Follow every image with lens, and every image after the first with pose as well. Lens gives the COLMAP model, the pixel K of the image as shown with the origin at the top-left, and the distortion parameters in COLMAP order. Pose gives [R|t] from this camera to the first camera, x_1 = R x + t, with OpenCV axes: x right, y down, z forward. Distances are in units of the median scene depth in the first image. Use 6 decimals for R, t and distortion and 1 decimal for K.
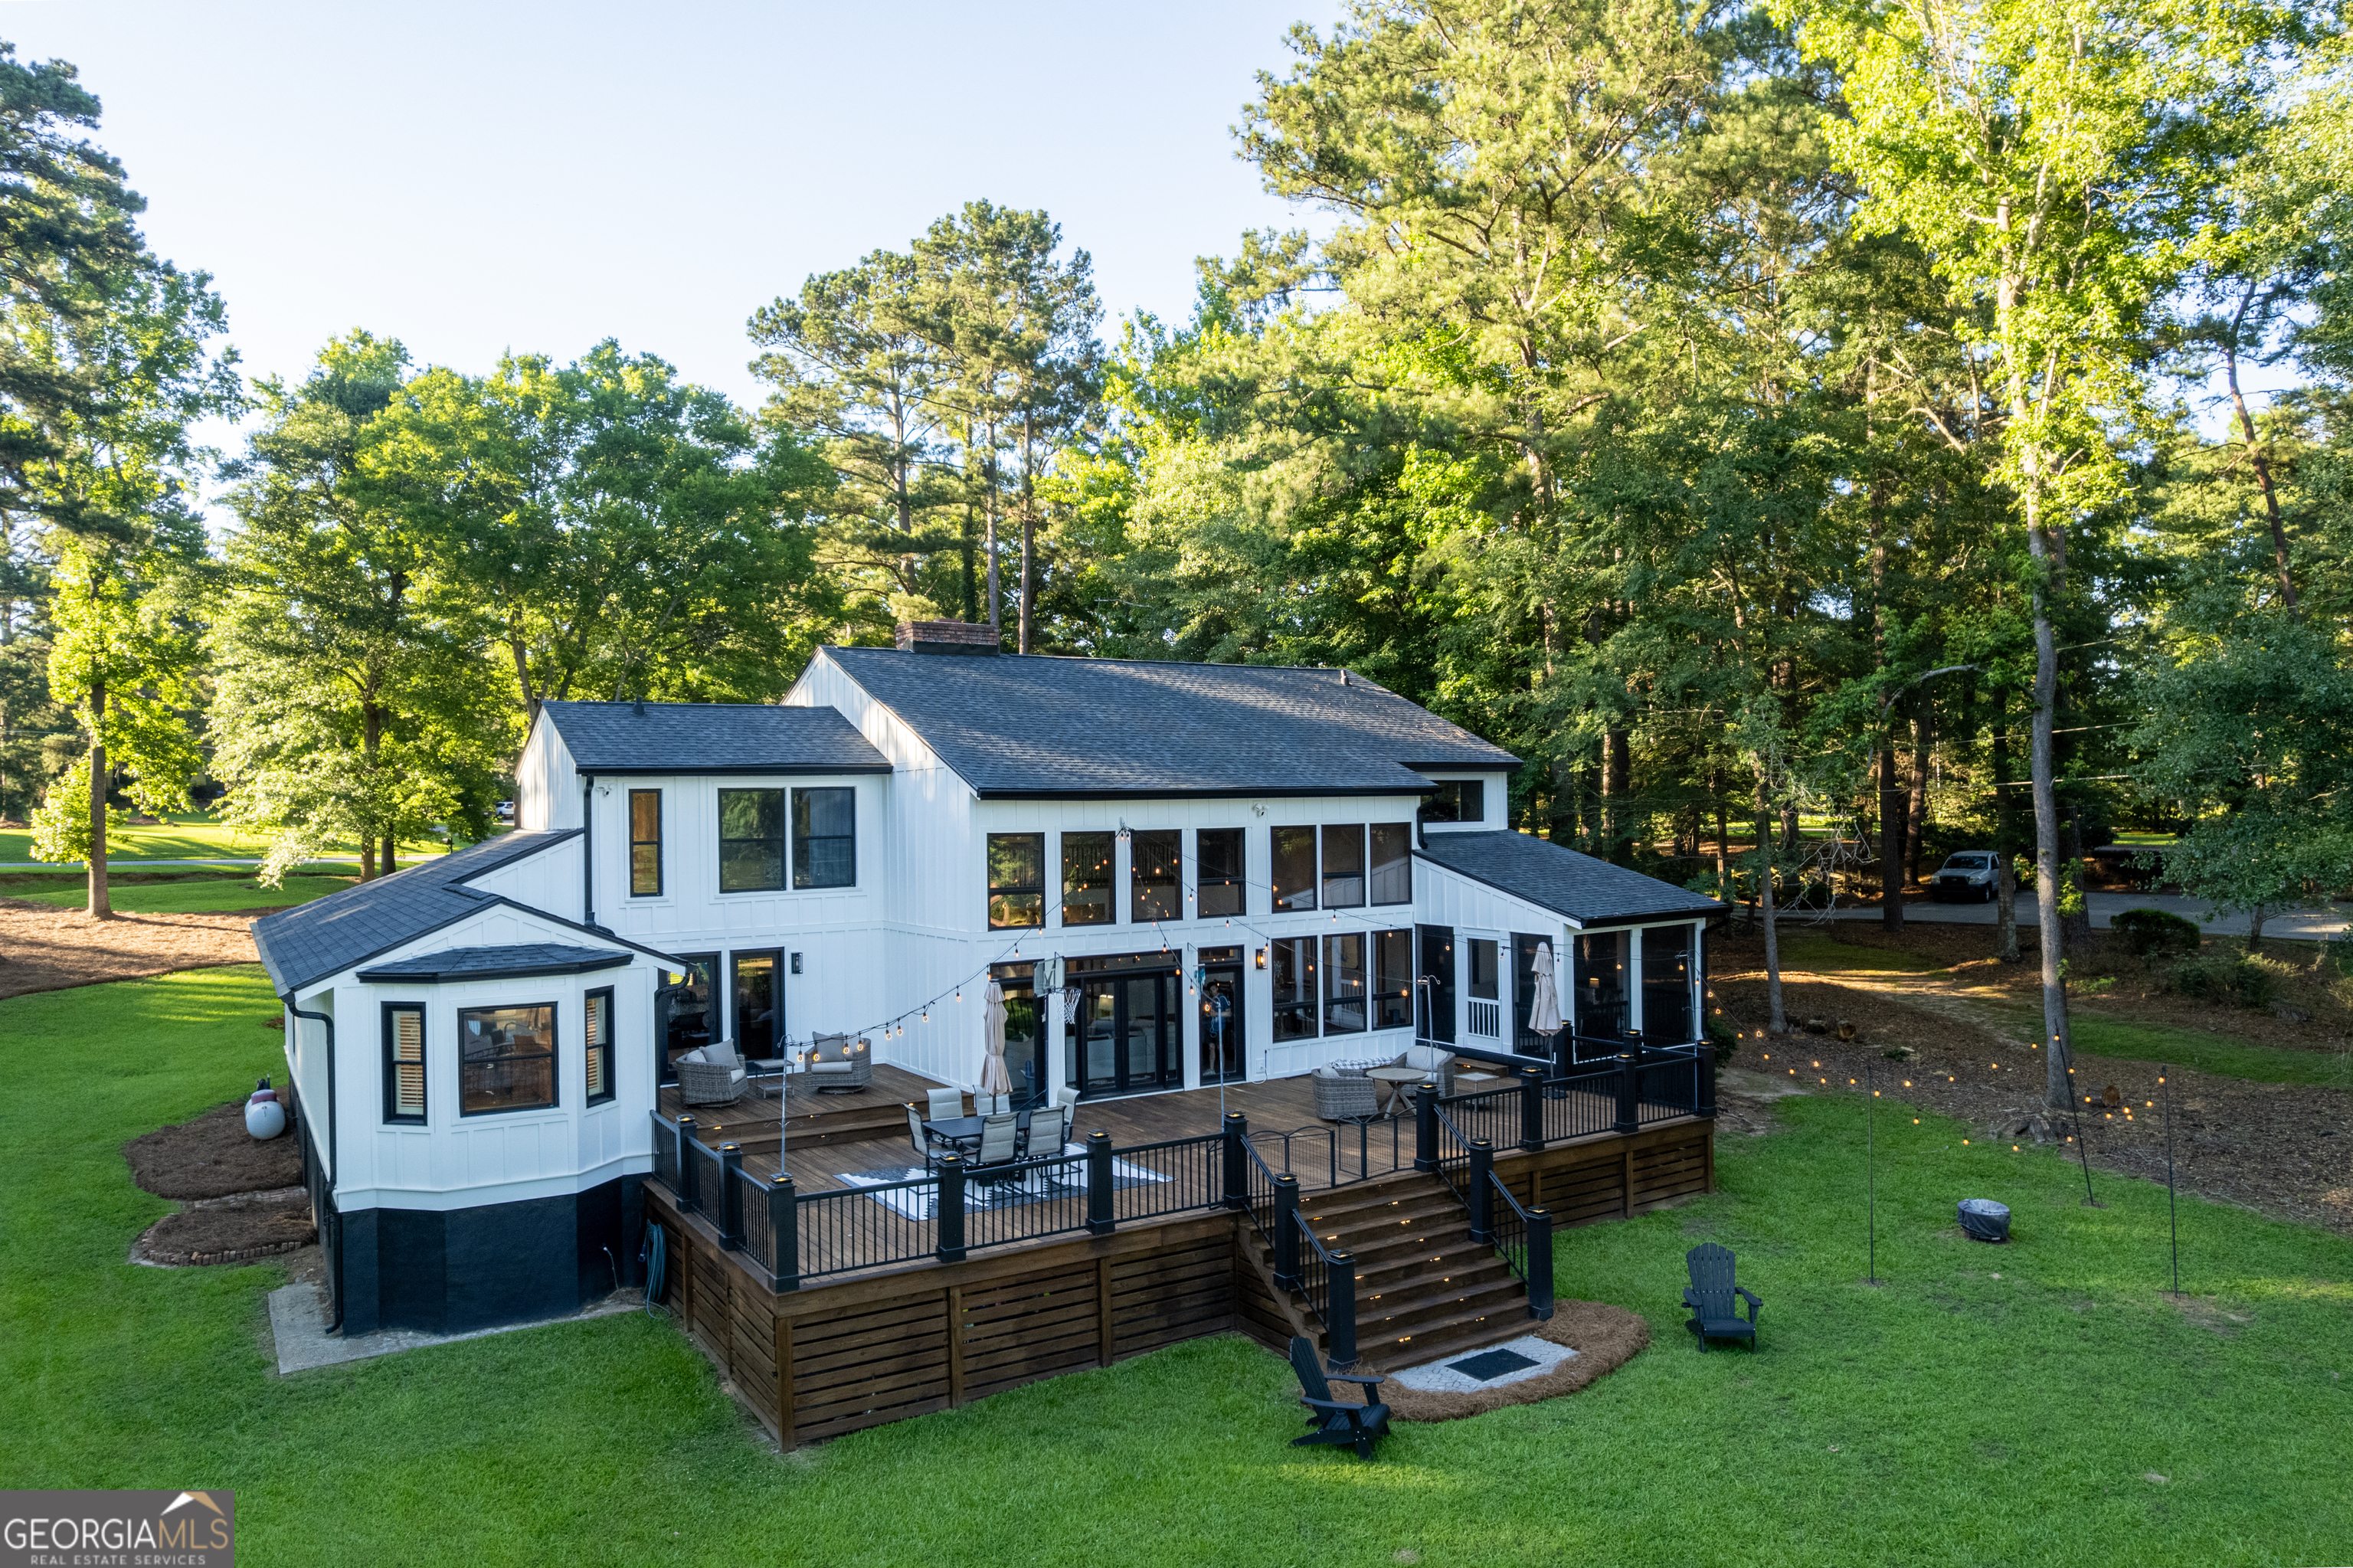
lens RADIAL K [[1533.4, 0, 1170.3], [0, 1533.4, 791.2], [0, 0, 1]] dist [-0.070295, 0.065728]
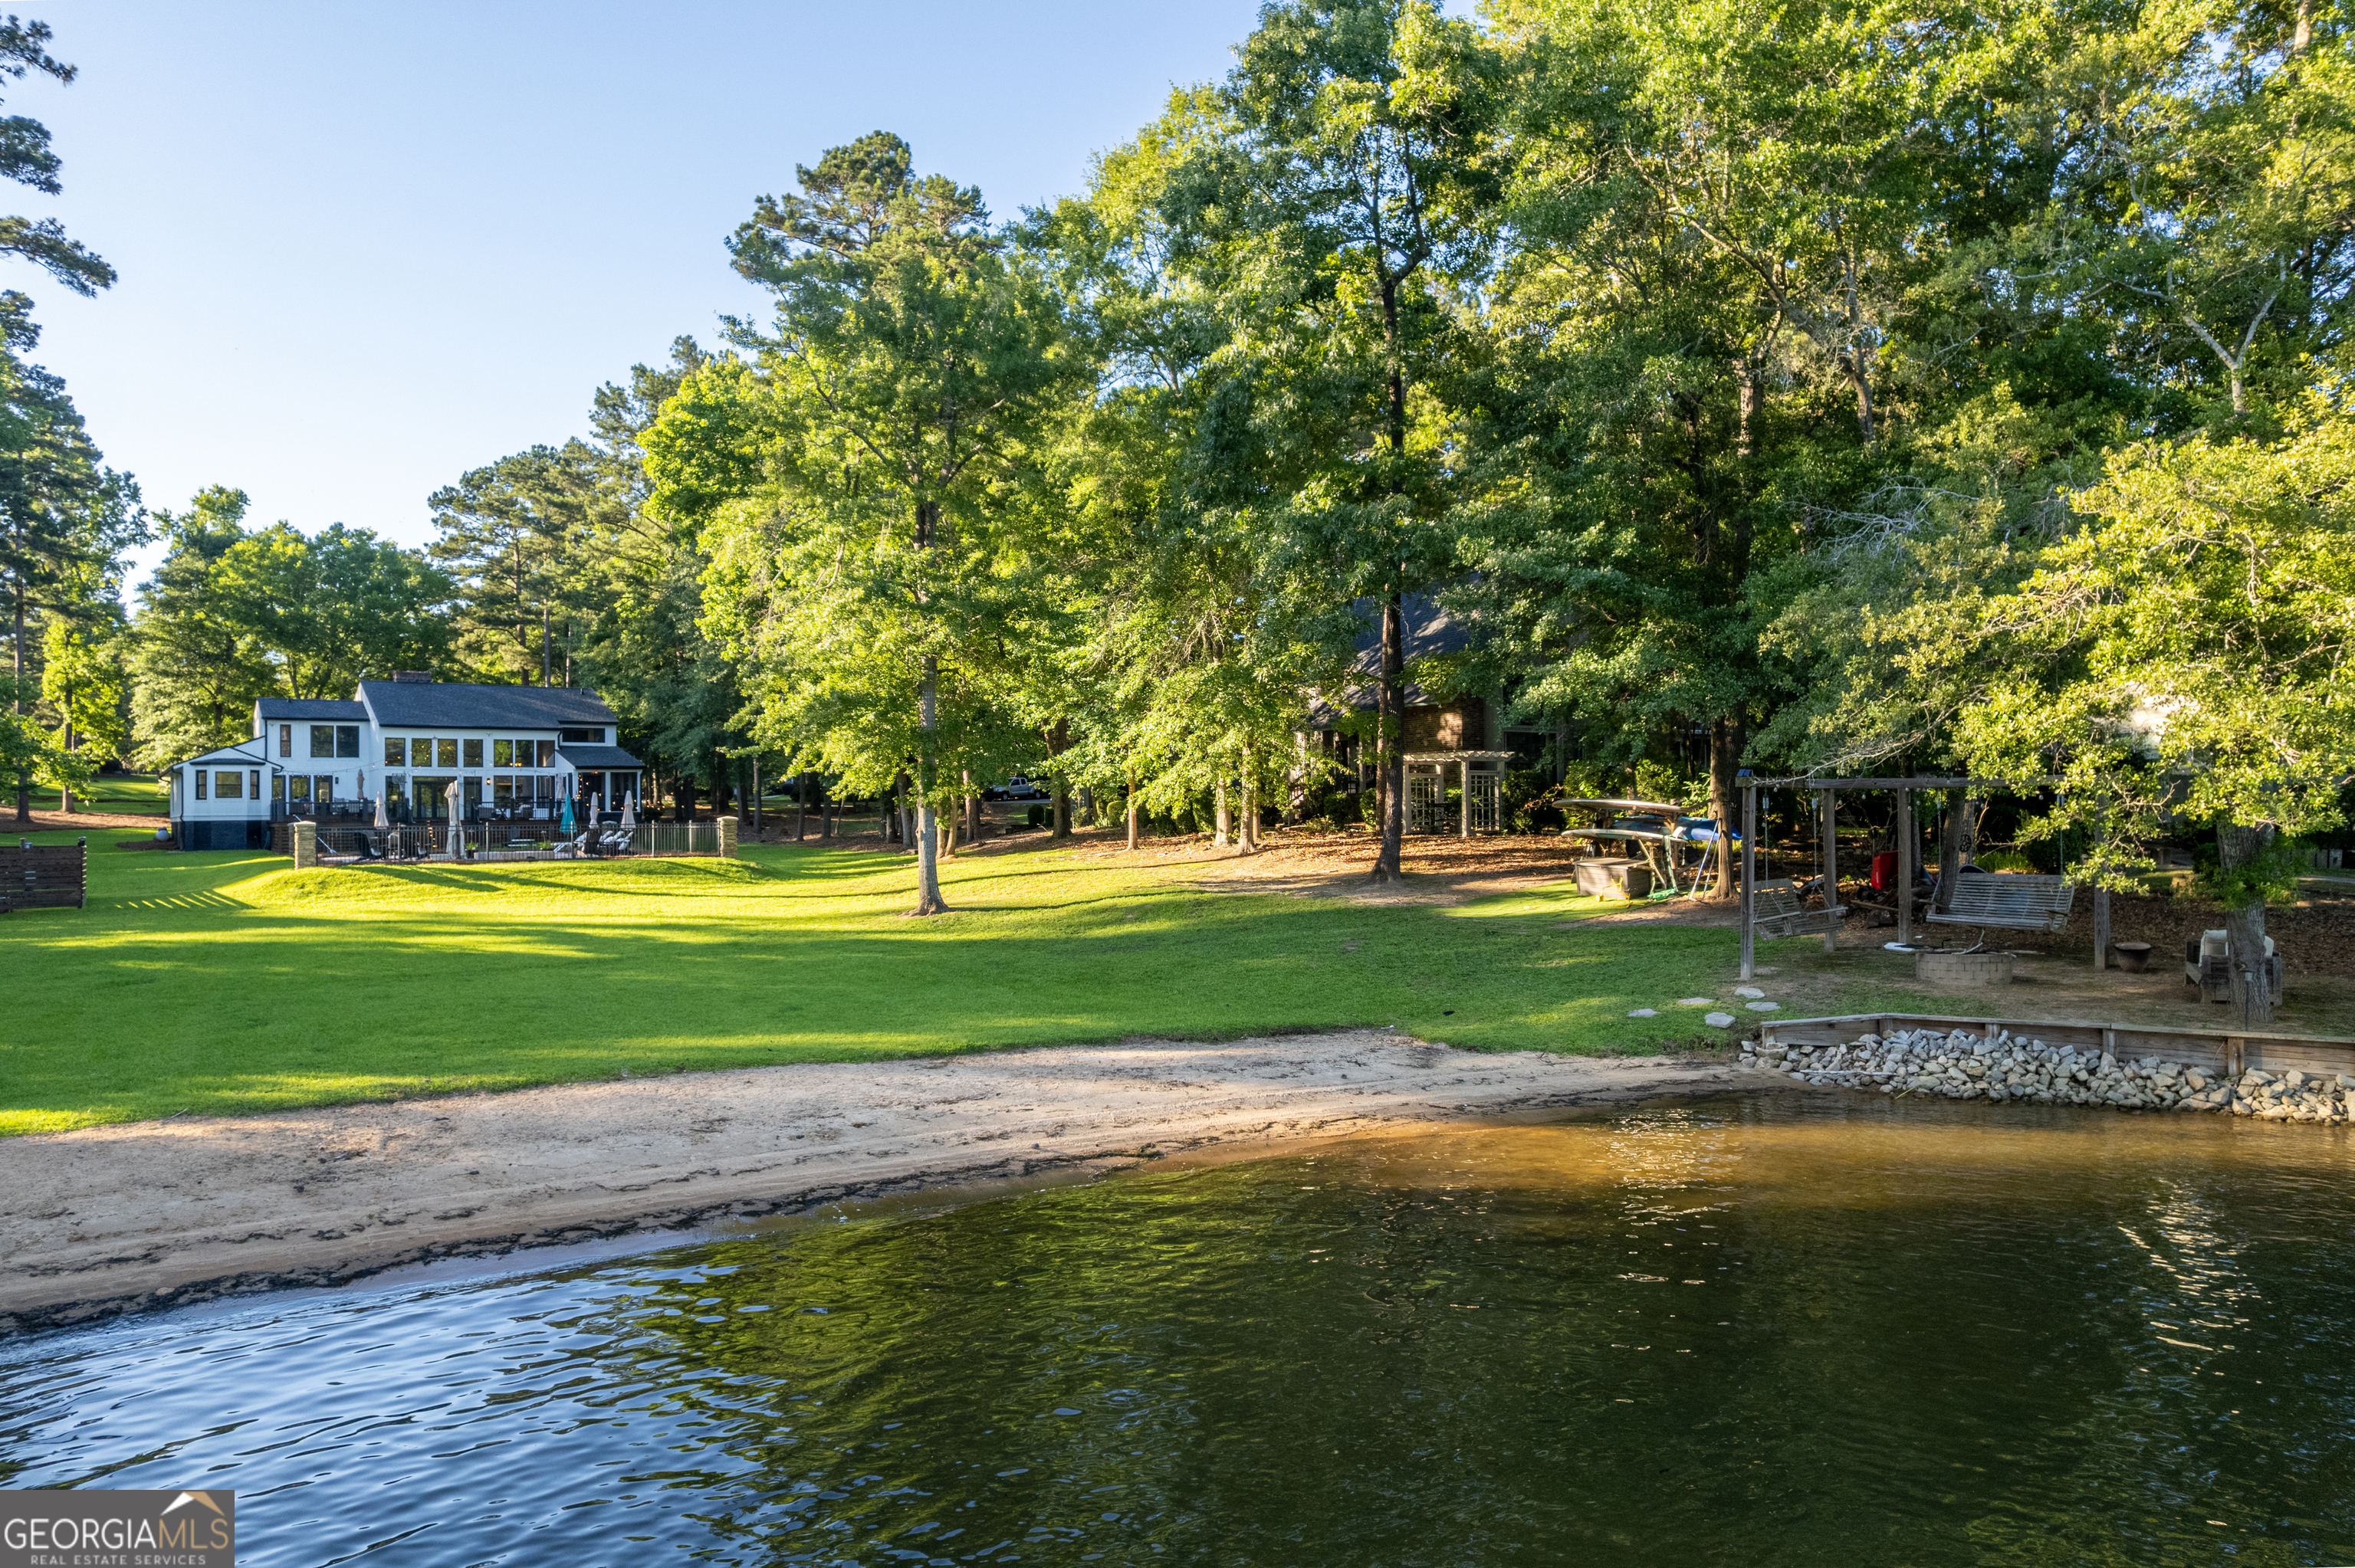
lens RADIAL K [[1561.8, 0, 1167.9], [0, 1561.8, 791.2], [0, 0, 1]] dist [-0.085402, 0.087564]
pose [[0.998801, 0.005564, 0.048632, 1.233596], [-0.005087, 0.999938, -0.009917, 0.146143], [-0.048684, 0.009658, 0.998768, -2.116665]]
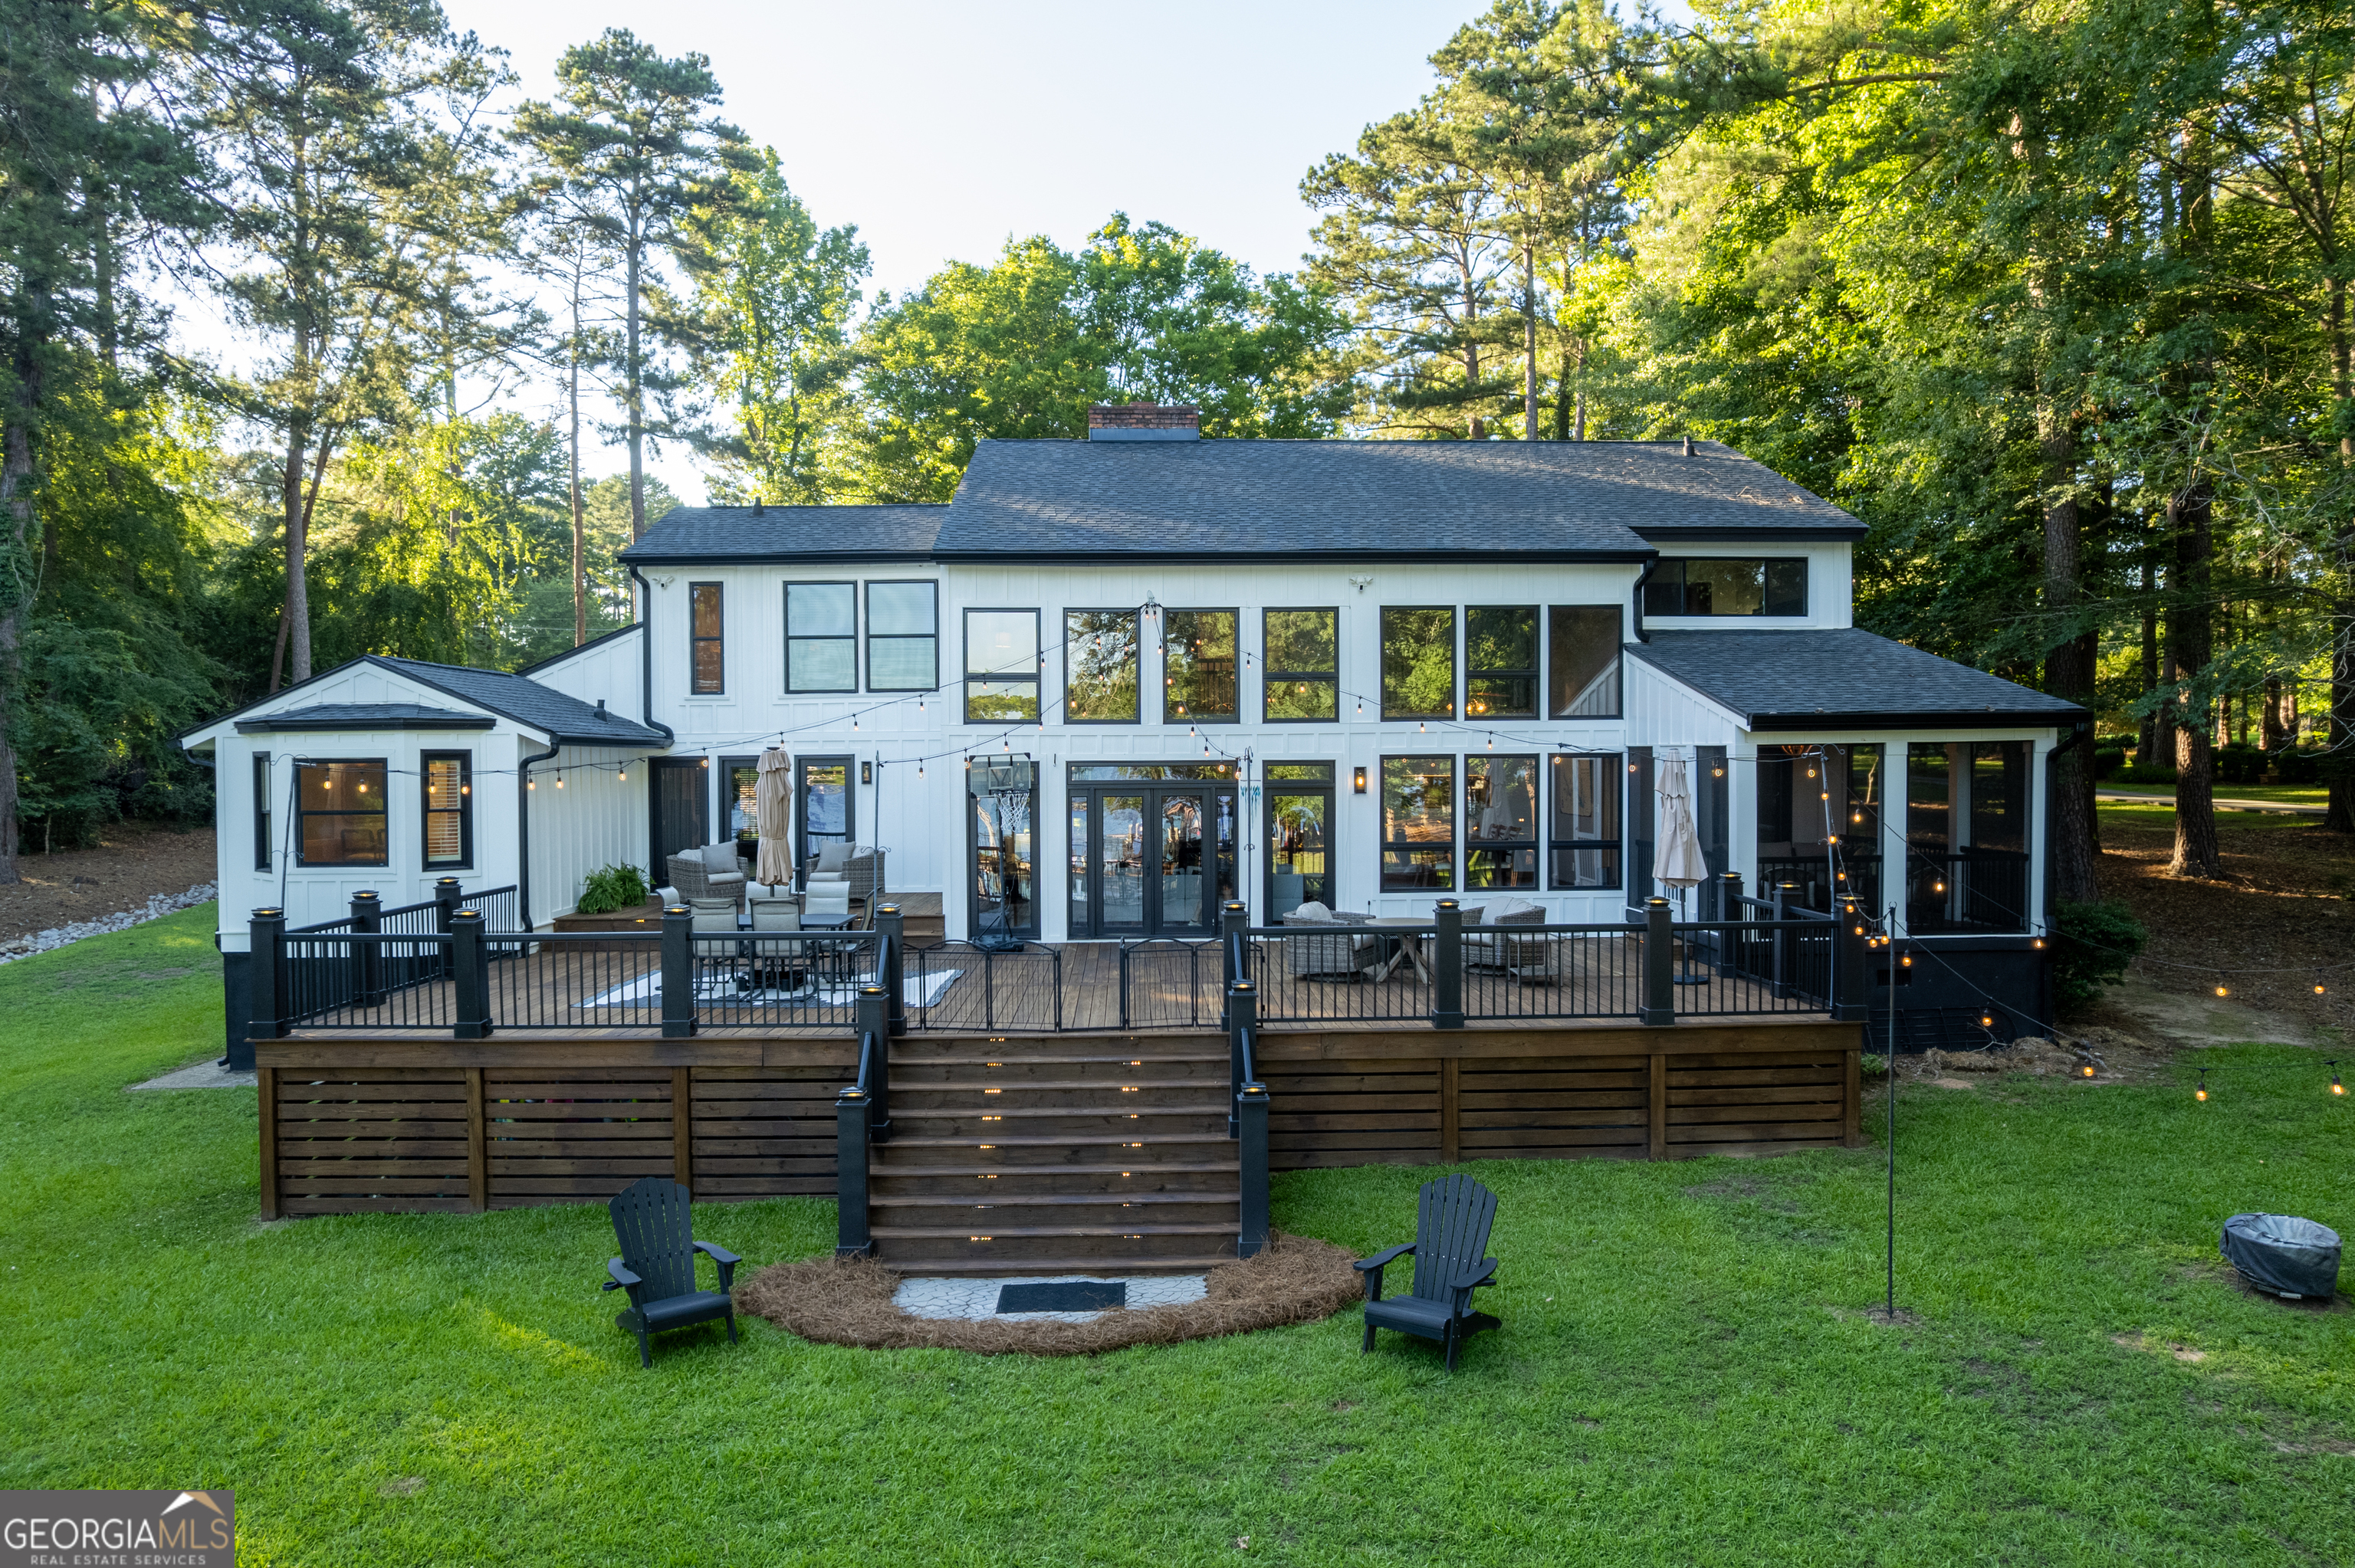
lens RADIAL K [[1546.8, 0, 1164.1], [0, 1546.8, 786.2], [0, 0, 1]] dist [-0.080416, 0.089929]
pose [[0.854251, 0.017804, -0.519556, 0.355426], [-0.000189, 0.999424, 0.033937, 0.082472], [0.519860, -0.028893, 0.853762, 0.282212]]
